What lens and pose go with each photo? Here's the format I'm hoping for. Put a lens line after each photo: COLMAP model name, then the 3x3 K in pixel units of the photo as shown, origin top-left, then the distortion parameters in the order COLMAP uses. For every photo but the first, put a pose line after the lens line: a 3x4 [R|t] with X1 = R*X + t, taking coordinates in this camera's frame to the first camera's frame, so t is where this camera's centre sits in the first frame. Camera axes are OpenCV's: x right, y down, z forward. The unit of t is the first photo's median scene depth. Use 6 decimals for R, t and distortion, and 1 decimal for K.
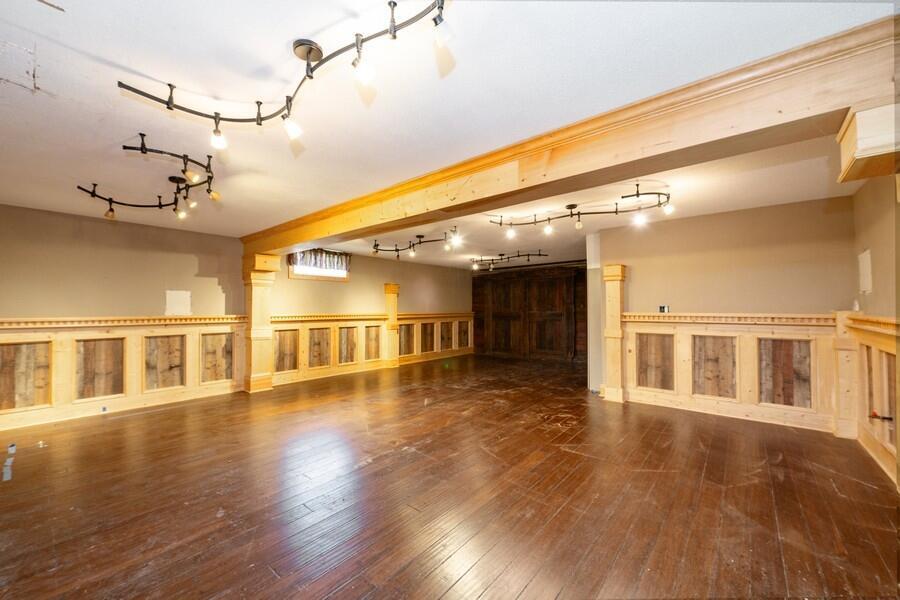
lens RADIAL K [[350.1, 0, 450.0], [0, 350.1, 300.0], [0, 0, 1]] dist [0.000122, -0.000136]
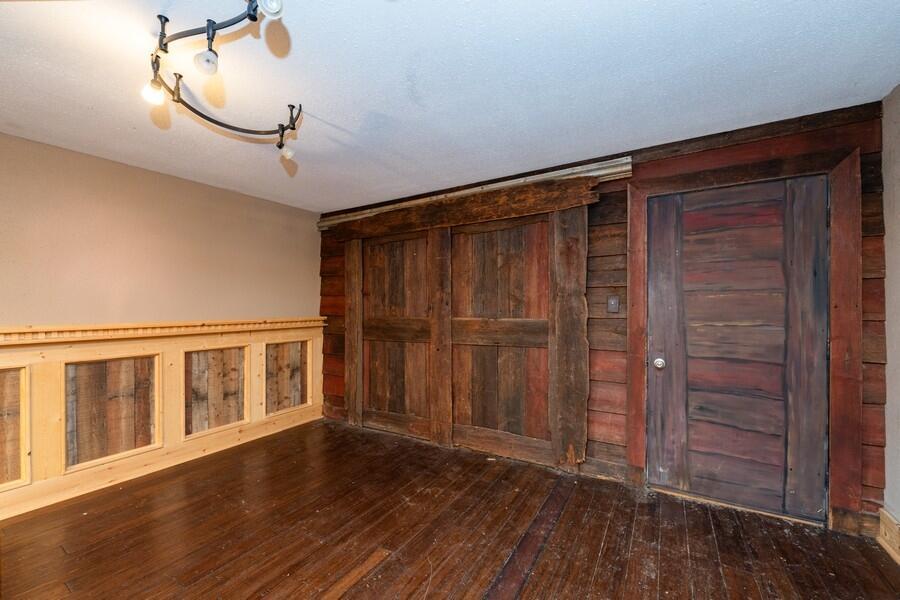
lens RADIAL K [[364.9, 0, 446.6], [0, 364.9, 309.1], [0, 0, 1]] dist [-0.000082, -0.000127]
pose [[0.987283, 0.000678, 0.158969, 0.168609], [-0.005432, 0.999551, 0.029474, 0.014028], [-0.158877, -0.029963, 0.986844, 0.666510]]
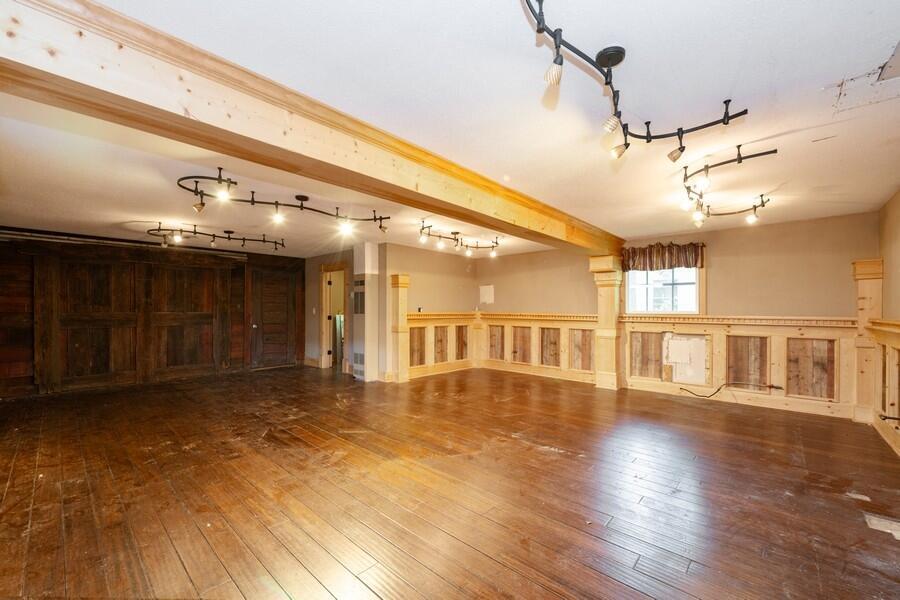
lens RADIAL K [[367.1, 0, 450.0], [0, 367.1, 300.0], [0, 0, 1]] dist [-0.008771, 0.000056]
pose [[0.038472, 0.031053, 0.998777, -0.472804], [-0.028539, 0.999143, -0.029965, 0.014671], [-0.998852, -0.027352, 0.039325, 0.429641]]
